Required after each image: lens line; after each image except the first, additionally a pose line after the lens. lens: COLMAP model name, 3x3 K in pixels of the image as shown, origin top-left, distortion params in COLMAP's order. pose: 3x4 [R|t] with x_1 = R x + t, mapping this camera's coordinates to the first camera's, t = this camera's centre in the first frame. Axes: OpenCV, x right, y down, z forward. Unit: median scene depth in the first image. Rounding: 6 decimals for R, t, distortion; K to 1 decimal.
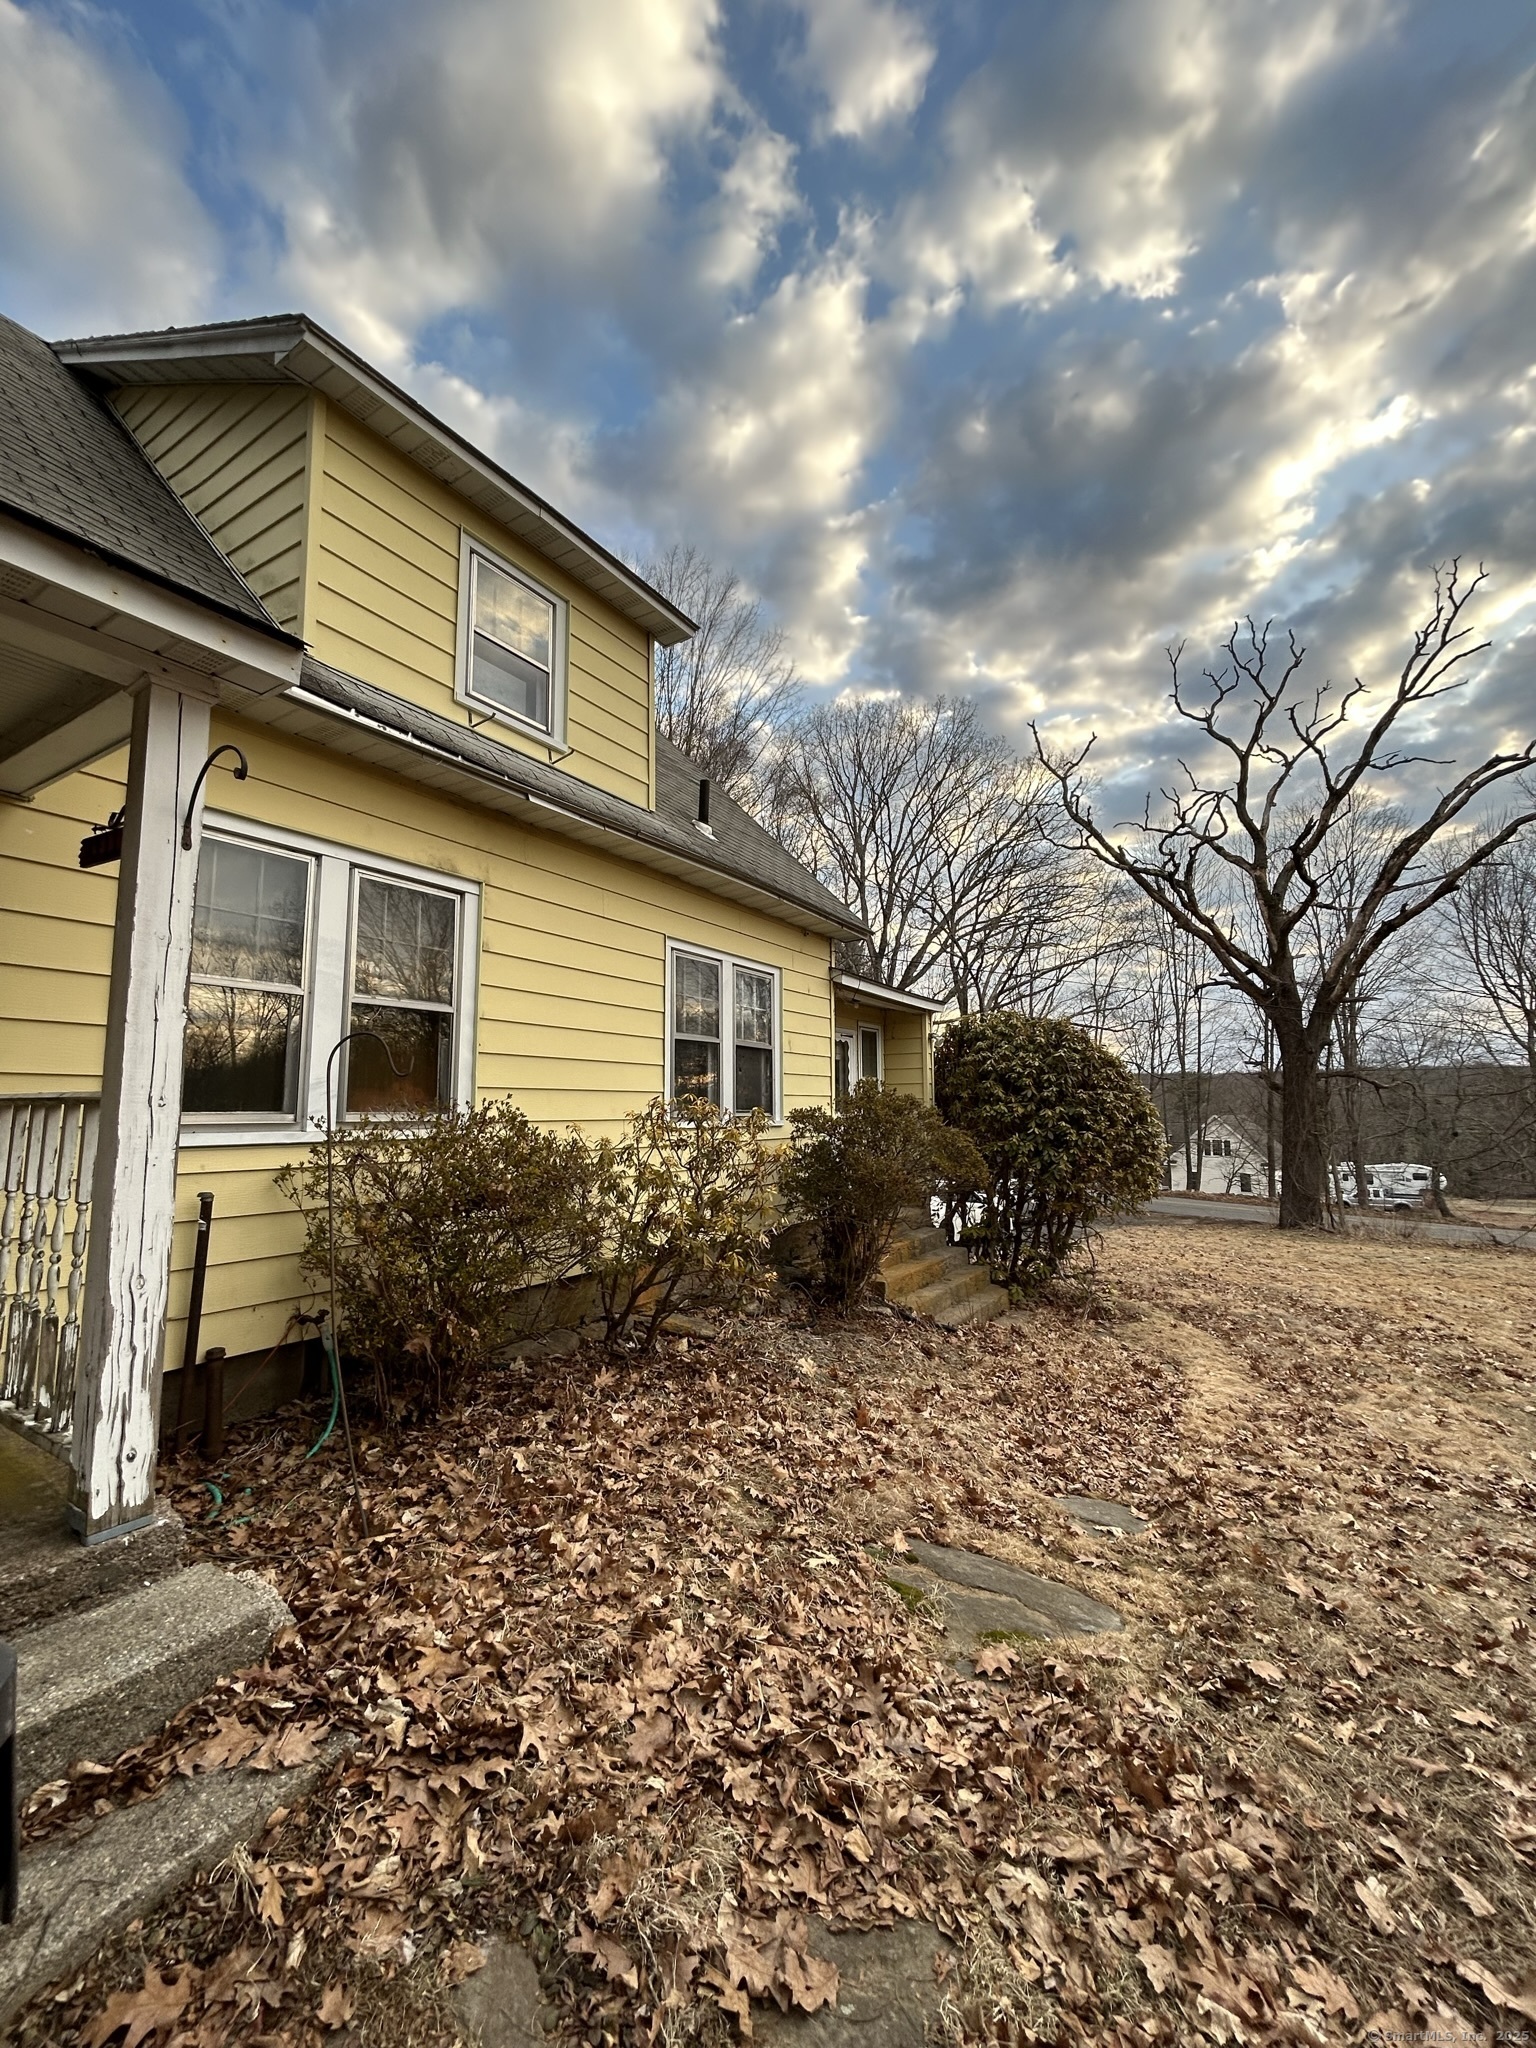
lens RADIAL K [[824.2, 0, 769.8], [0, 824.2, 1024.4], [0, 0, 1]] dist [0.000007, 0.000814]
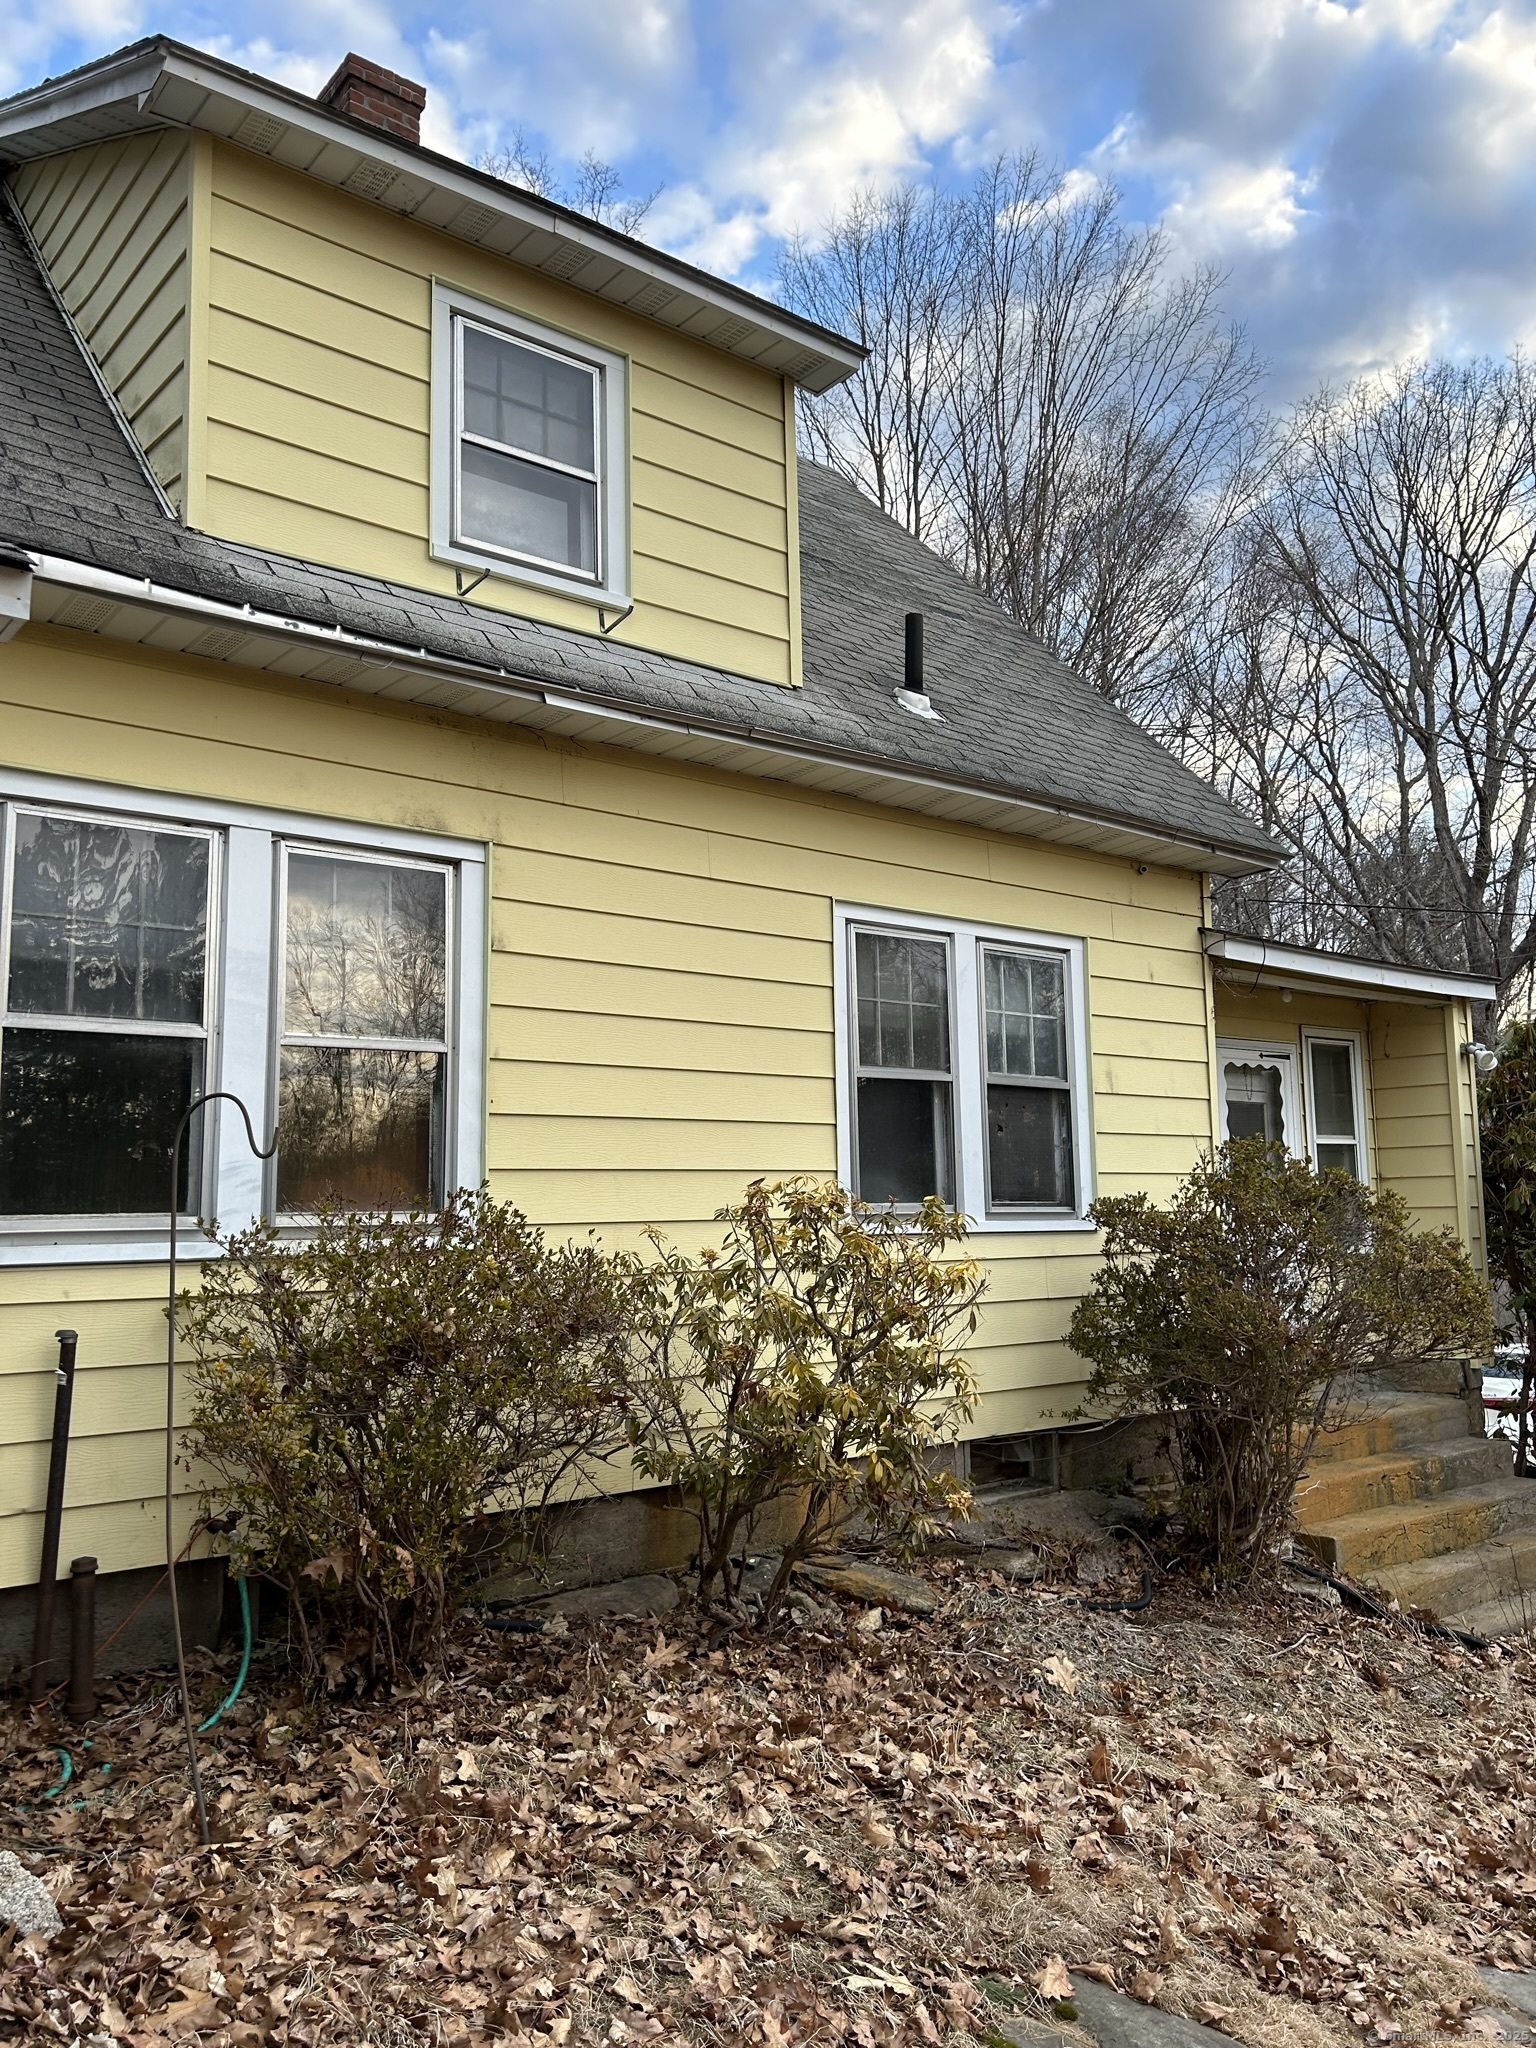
lens RADIAL K [[1538.4, 0, 771.2], [0, 1538.4, 1025.4], [0, 0, 1]] dist [0.048370, -0.041281]
pose [[0.946418, -0.048406, -0.319296, 0.229972], [0.044467, 0.998818, -0.019621, -0.000761], [0.319869, 0.004371, 0.947452, -0.037429]]
